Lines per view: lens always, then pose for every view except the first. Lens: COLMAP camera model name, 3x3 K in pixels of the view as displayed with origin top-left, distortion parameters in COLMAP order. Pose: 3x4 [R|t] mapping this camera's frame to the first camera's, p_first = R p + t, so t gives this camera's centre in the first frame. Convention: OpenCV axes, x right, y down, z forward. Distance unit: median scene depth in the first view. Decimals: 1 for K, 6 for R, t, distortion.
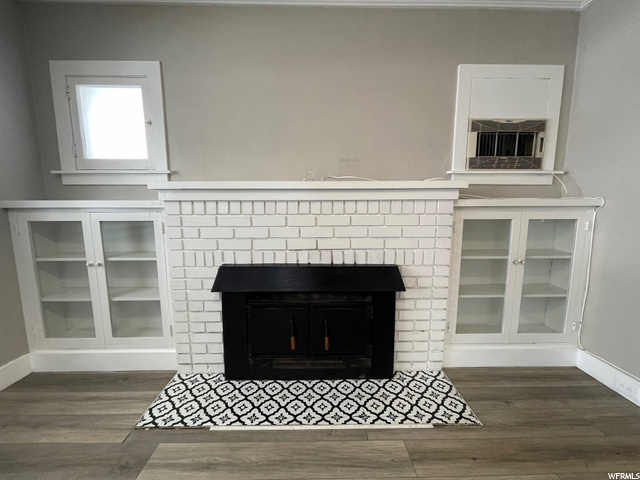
lens RADIAL K [[259.8, 0, 318.8], [0, 259.8, 235.4], [0, 0, 1]] dist [-0.001041, 0.000063]
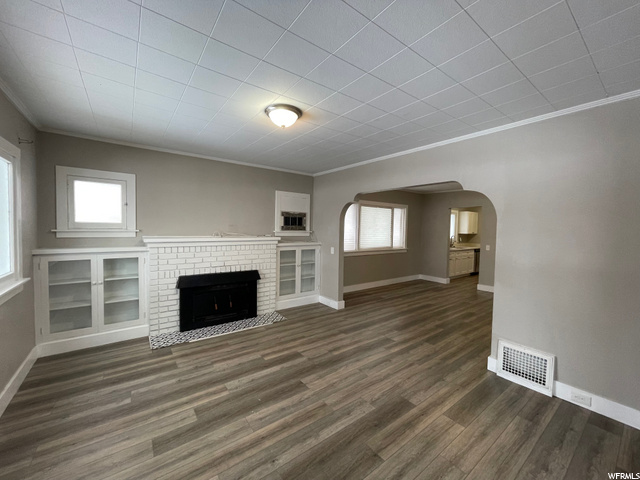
lens RADIAL K [[259.8, 0, 318.8], [0, 259.8, 235.4], [0, 0, 1]] dist [-0.001041, 0.000063]
pose [[0.811172, -0.002740, 0.584801, -0.659638], [0.054082, 0.996055, -0.070350, -0.009826], [-0.582302, 0.088693, 0.808120, -1.362822]]
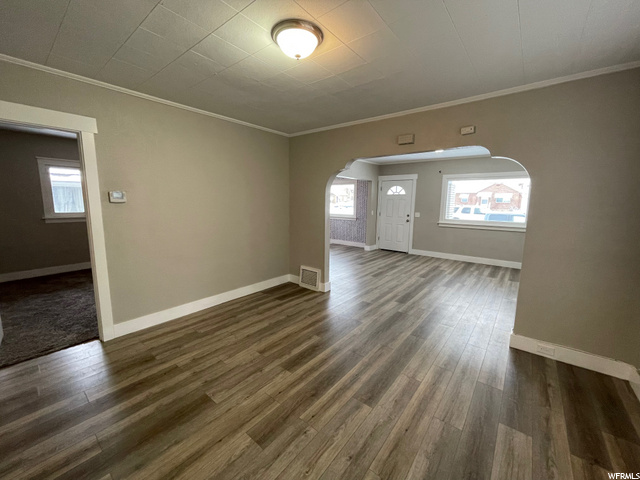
lens RADIAL K [[259.8, 0, 318.8], [0, 259.8, 235.4], [0, 0, 1]] dist [-0.001041, 0.000063]
pose [[-0.643751, 0.096385, -0.759141, 2.971259], [-0.106004, 0.971240, 0.213206, -0.265838], [0.757858, 0.217724, -0.615019, 0.695079]]
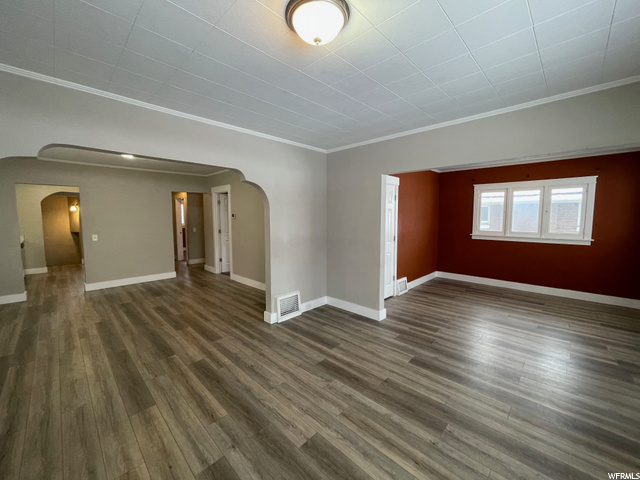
lens RADIAL K [[259.8, 0, 318.8], [0, 259.8, 235.4], [0, 0, 1]] dist [-0.001041, 0.000063]
pose [[-0.699531, -0.050416, 0.712821, -0.599224], [0.090241, 0.983290, 0.158104, -0.232029], [-0.708881, 0.174925, -0.683292, 0.393115]]
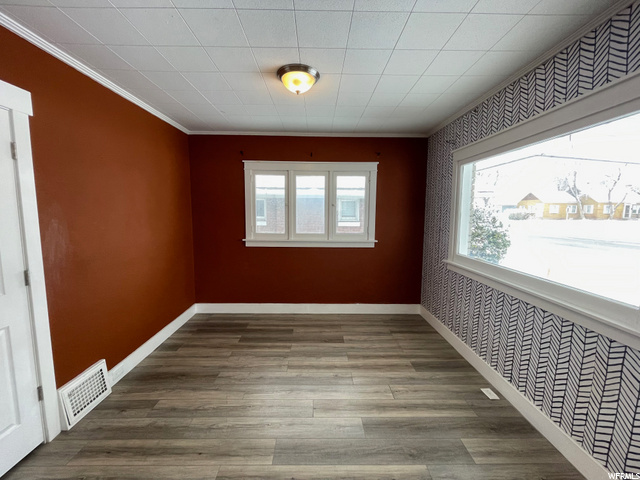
lens RADIAL K [[257.0, 0, 321.0], [0, 257.0, 237.7], [0, 0, 1]] dist [0.008632, 0.000012]
pose [[-0.999968, -0.006705, -0.004298, -0.212570], [-0.007502, 0.974197, 0.225575, -0.037889], [0.002674, 0.225600, -0.974216, -1.202828]]
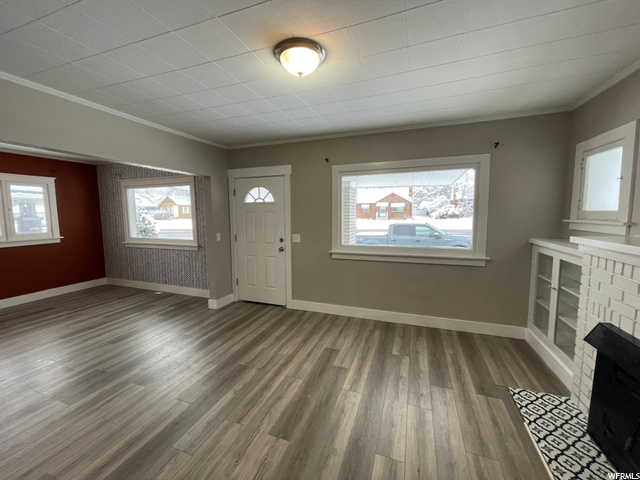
lens RADIAL K [[259.8, 0, 318.8], [0, 259.8, 235.4], [0, 0, 1]] dist [-0.001041, 0.000063]
pose [[-0.362680, 0.088397, -0.927712, 0.890639], [-0.105925, 0.985129, 0.135278, -0.226479], [0.925874, 0.147330, -0.347924, 0.256171]]
